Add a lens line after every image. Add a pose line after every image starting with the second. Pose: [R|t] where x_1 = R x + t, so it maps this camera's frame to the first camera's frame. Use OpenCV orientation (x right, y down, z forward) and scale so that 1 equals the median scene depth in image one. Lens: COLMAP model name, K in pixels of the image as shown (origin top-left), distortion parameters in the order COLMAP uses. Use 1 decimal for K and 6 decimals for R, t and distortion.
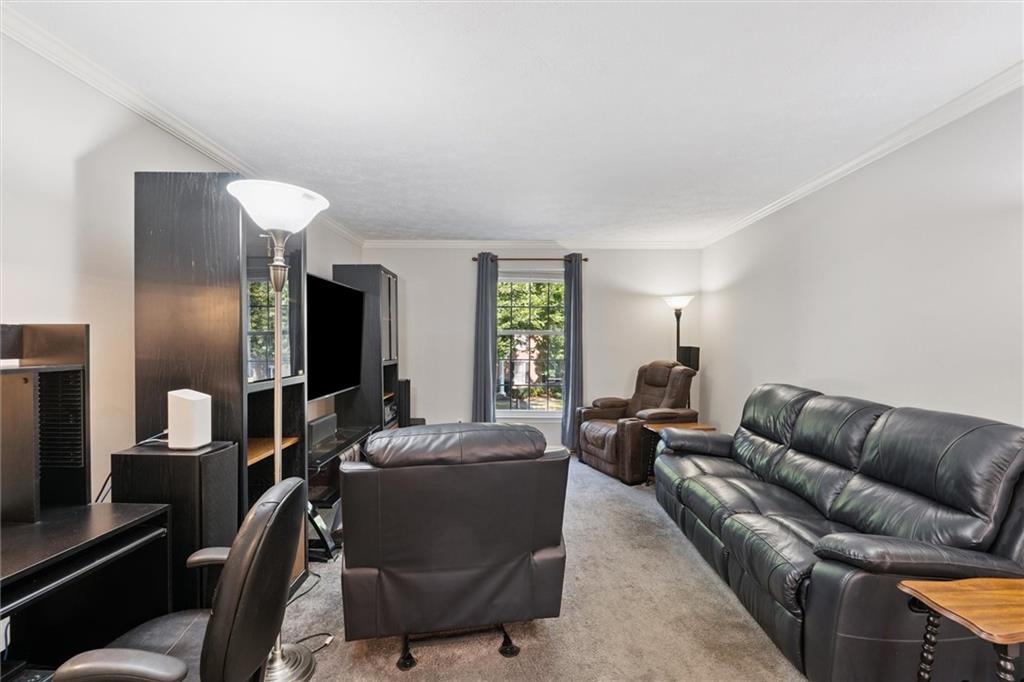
lens RADIAL K [[443.1, 0, 511.4], [0, 443.1, 348.0], [0, 0, 1]] dist [-0.005025, -0.000150]
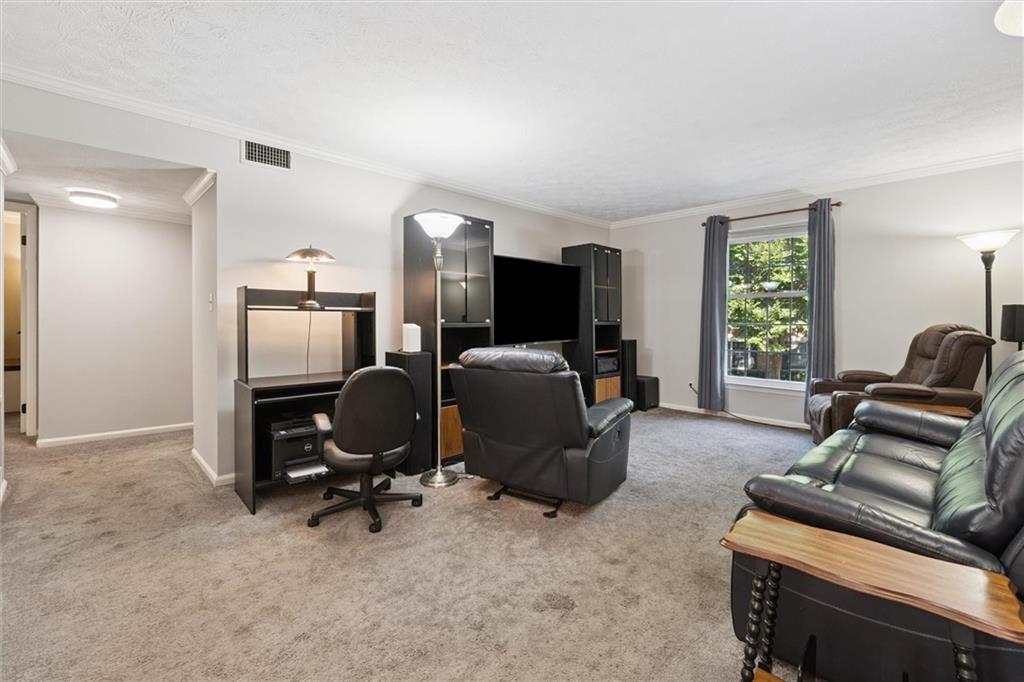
lens RADIAL K [[443.1, 0, 506.4], [0, 443.1, 325.1], [0, 0, 1]] dist [-0.005025, -0.000150]
pose [[0.696709, 0.006613, -0.717323, 0.806129], [-0.007376, 0.999971, 0.002055, 0.076004], [0.717316, 0.003859, 0.696737, -0.066193]]
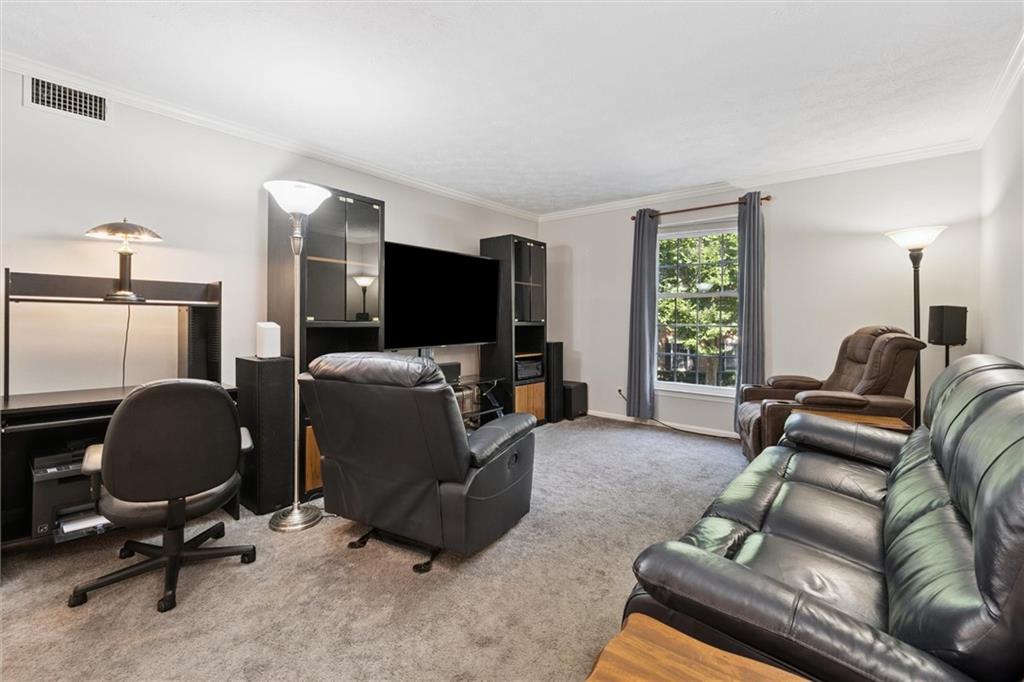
lens RADIAL K [[443.1, 0, 506.4], [0, 443.1, 321.9], [0, 0, 1]] dist [-0.005025, -0.000150]
pose [[0.769895, 0.003190, -0.638163, 0.760367], [-0.012339, 0.999875, -0.009889, 0.080199], [0.638052, 0.015488, 0.769838, 0.259213]]
